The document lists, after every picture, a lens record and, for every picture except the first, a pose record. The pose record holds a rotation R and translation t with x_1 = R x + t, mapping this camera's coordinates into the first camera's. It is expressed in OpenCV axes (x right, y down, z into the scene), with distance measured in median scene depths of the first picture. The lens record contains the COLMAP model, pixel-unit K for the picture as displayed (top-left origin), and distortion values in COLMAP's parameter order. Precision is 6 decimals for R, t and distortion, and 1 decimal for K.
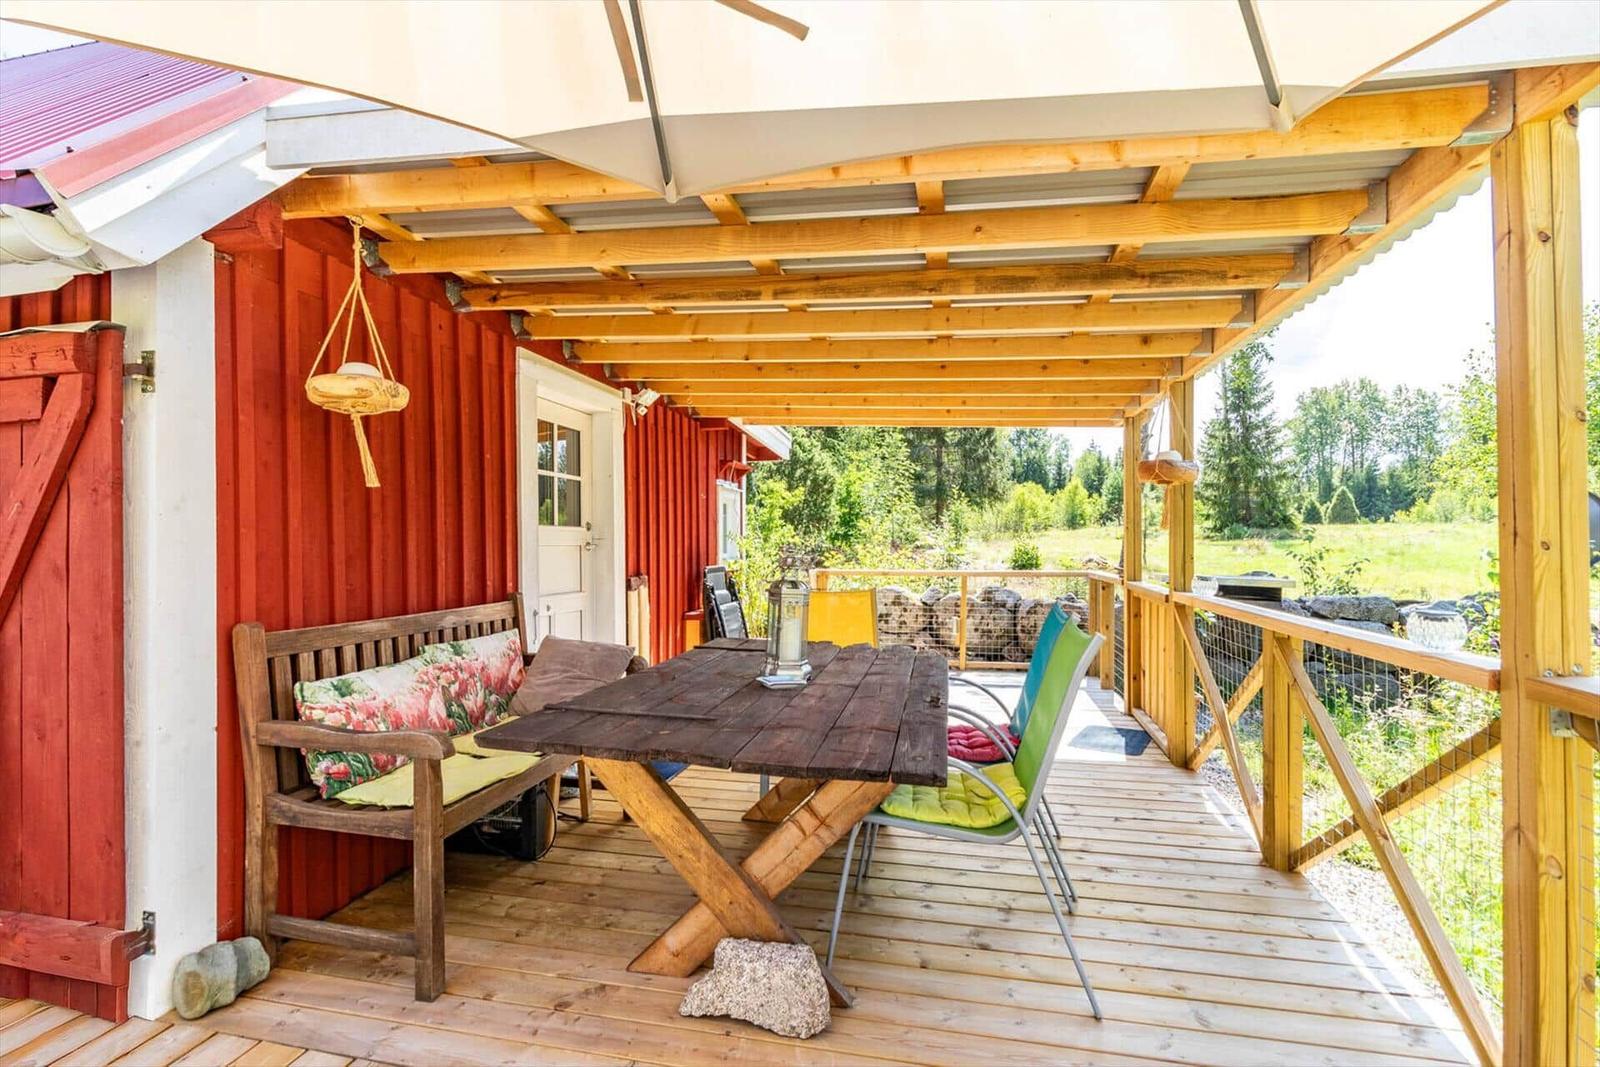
lens RADIAL K [[839.7, 0, 800.0], [0, 839.7, 533.5], [0, 0, 1]] dist [-0.000979, -0.000232]
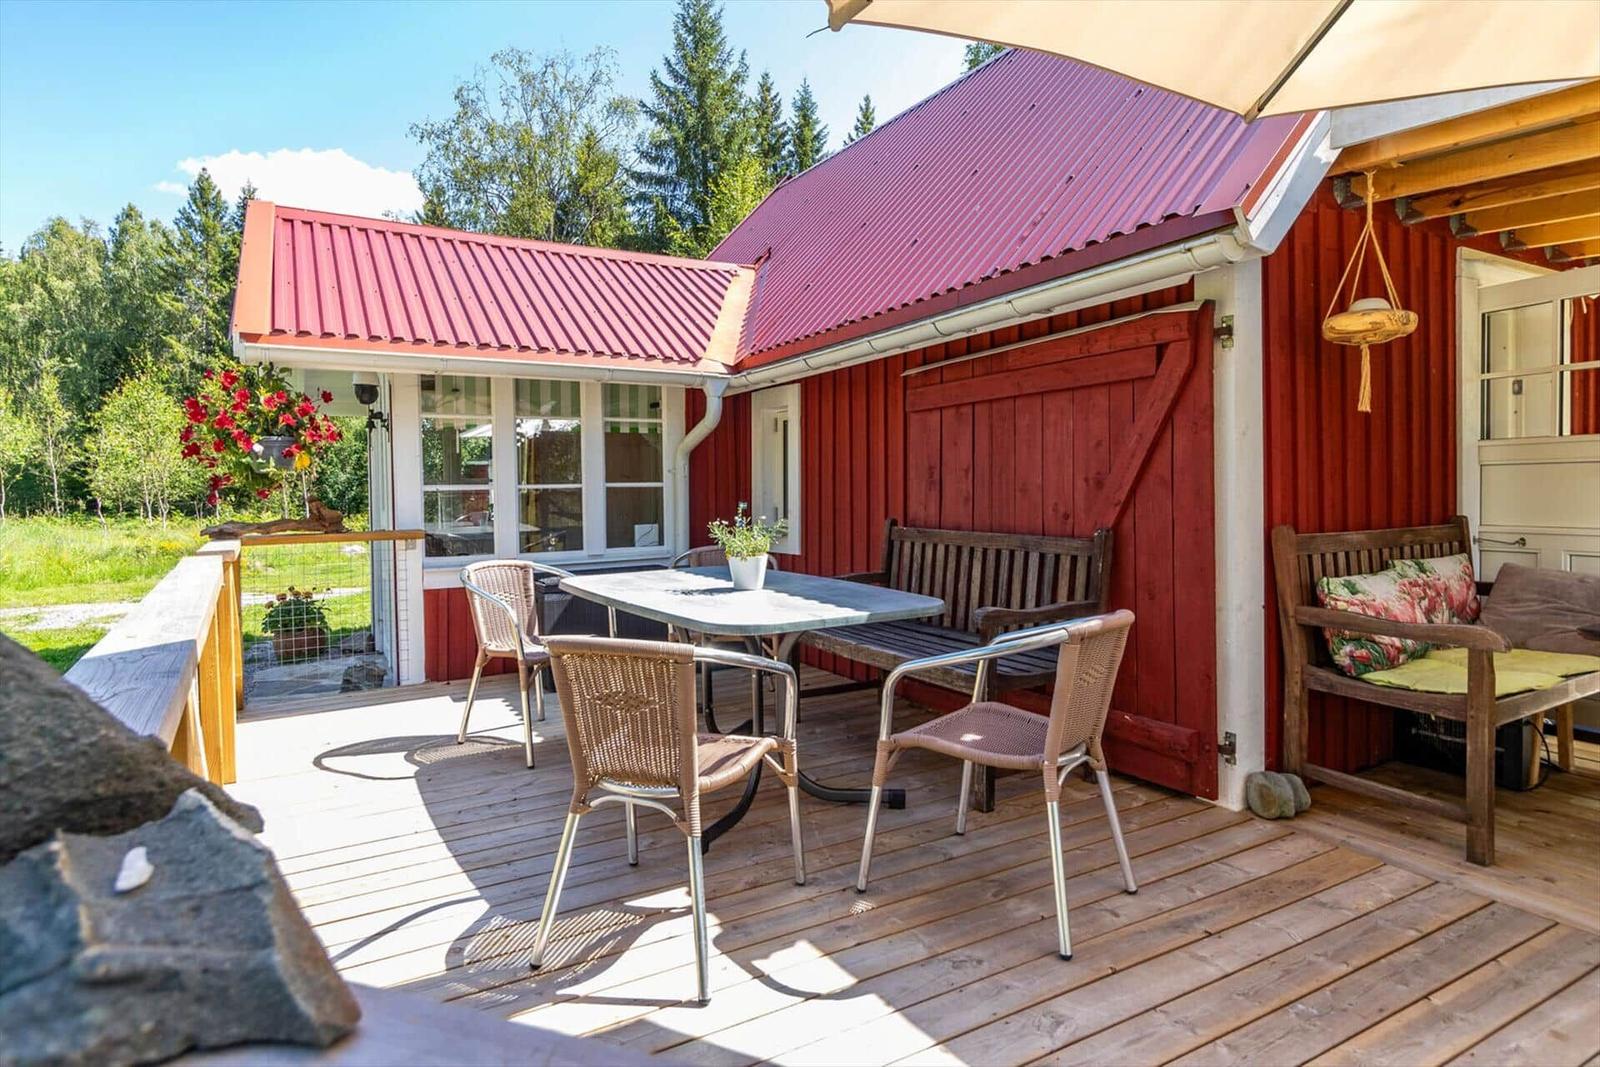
lens RADIAL K [[889.4, 0, 801.8], [0, 889.4, 509.7], [0, 0, 1]] dist [0.004710, 0.000781]
pose [[0.650373, 0.023181, -0.759261, -0.121171], [0.018488, 0.998755, 0.046330, 0.009111], [0.759390, -0.044169, 0.649135, -0.384881]]
